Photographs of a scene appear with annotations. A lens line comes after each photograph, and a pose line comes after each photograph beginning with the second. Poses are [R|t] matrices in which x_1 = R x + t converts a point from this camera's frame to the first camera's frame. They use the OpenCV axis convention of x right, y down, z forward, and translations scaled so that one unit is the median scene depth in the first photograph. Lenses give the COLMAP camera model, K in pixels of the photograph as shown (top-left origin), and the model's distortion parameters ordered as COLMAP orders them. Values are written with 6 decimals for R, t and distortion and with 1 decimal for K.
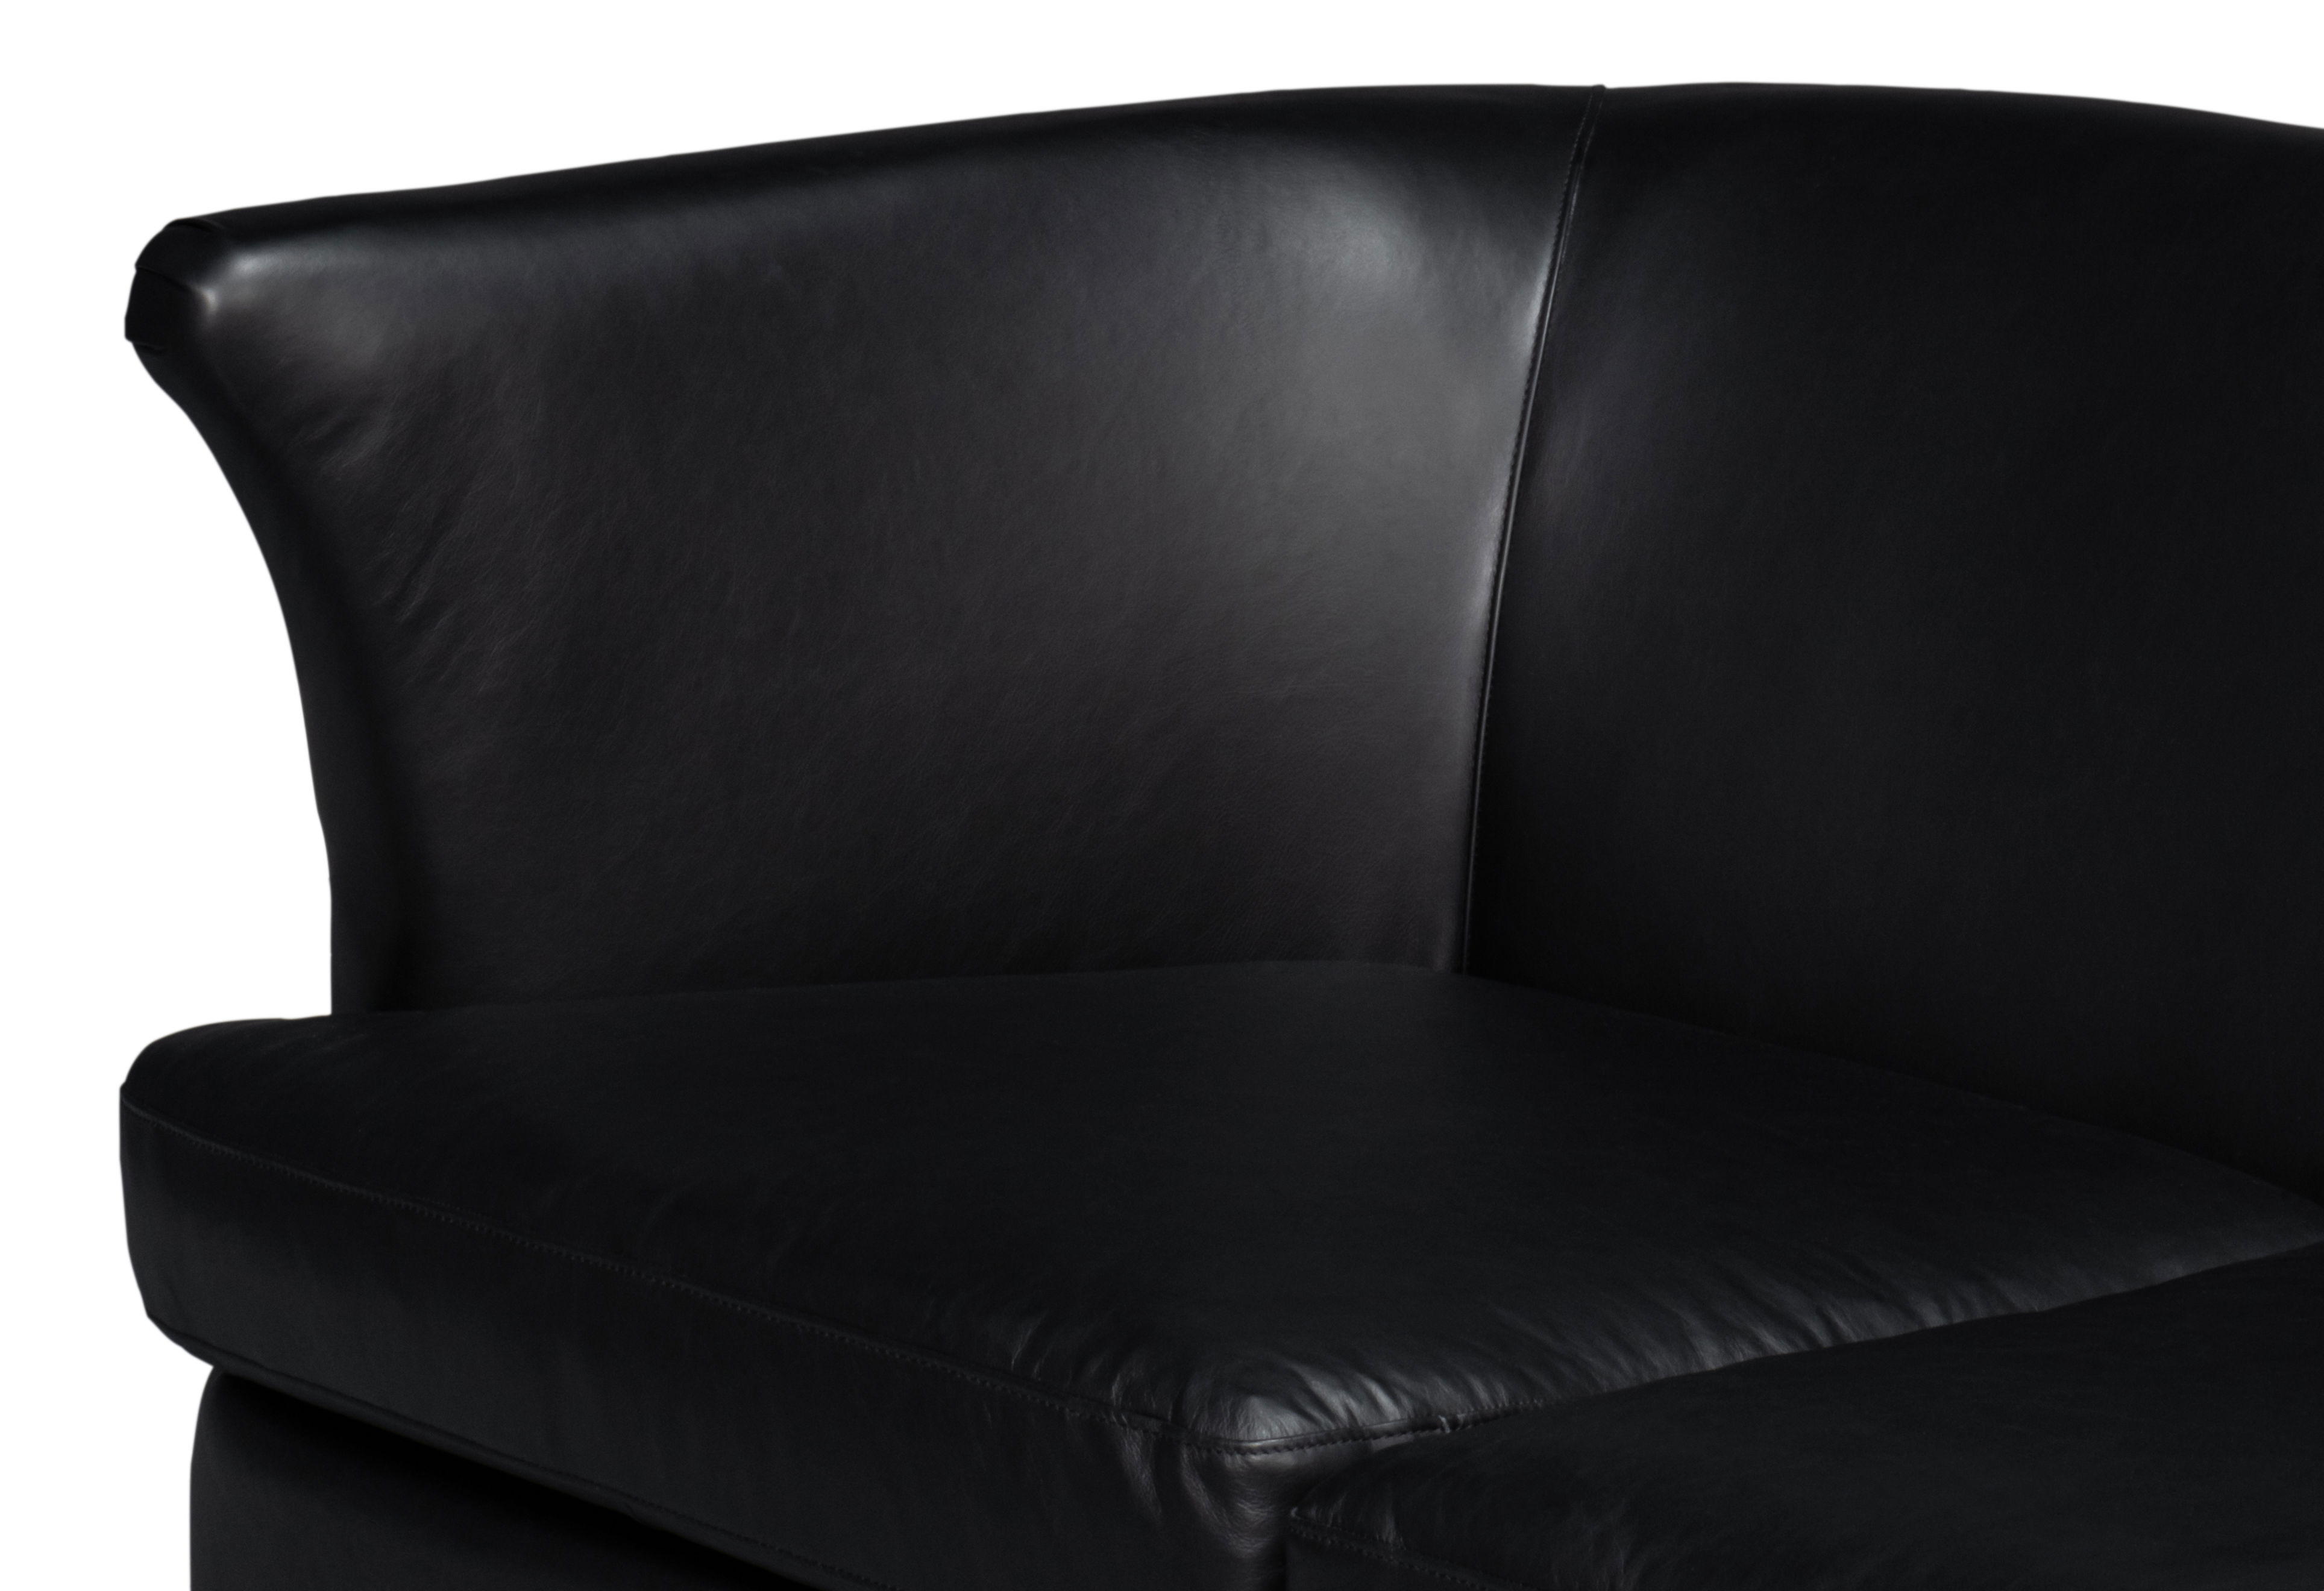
lens RADIAL K [[8774.1, 0, 1160.6], [0, 8774.1, 795.7], [0, 0, 1]] dist [0.051697, 0.000000]
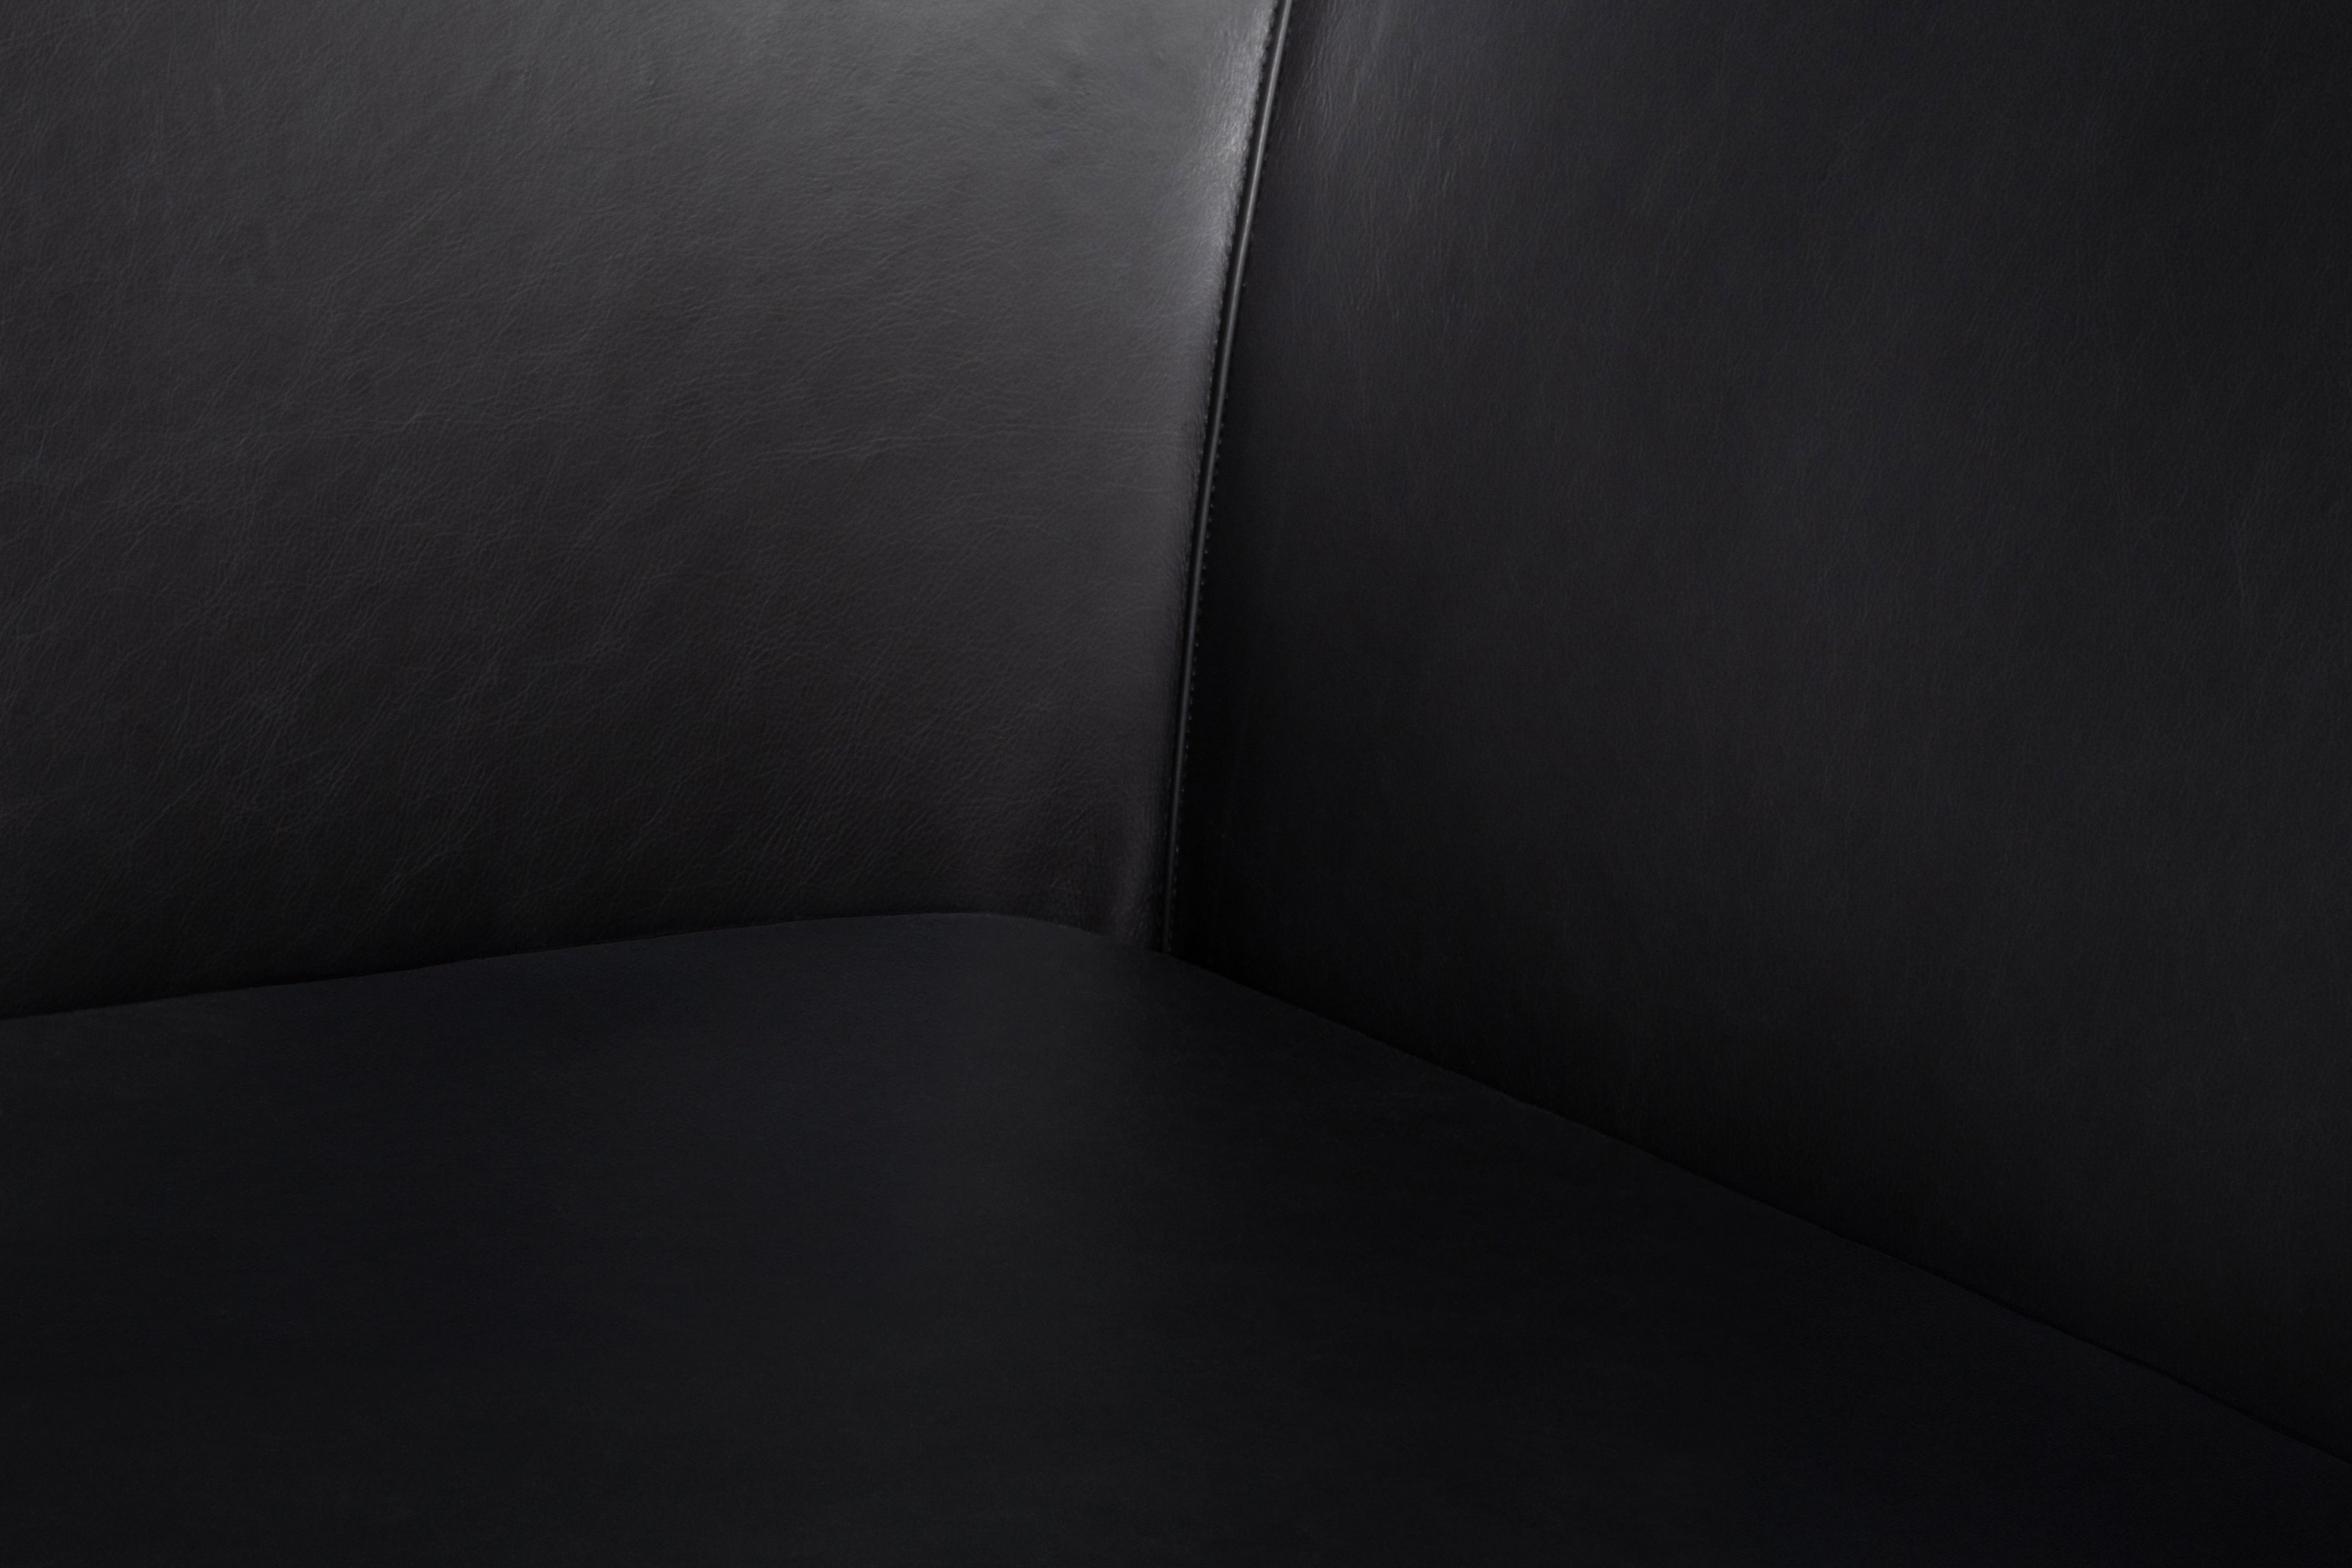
lens RADIAL K [[8806.0, 0, 1176.8], [0, 8806.0, 783.5], [0, 0, 1]] dist [-0.388549, 0.000000]
pose [[0.999672, 0.015609, 0.020326, 0.023070], [-0.017848, 0.993190, 0.115134, -0.057576], [-0.018390, -0.115459, 0.993142, 0.409234]]
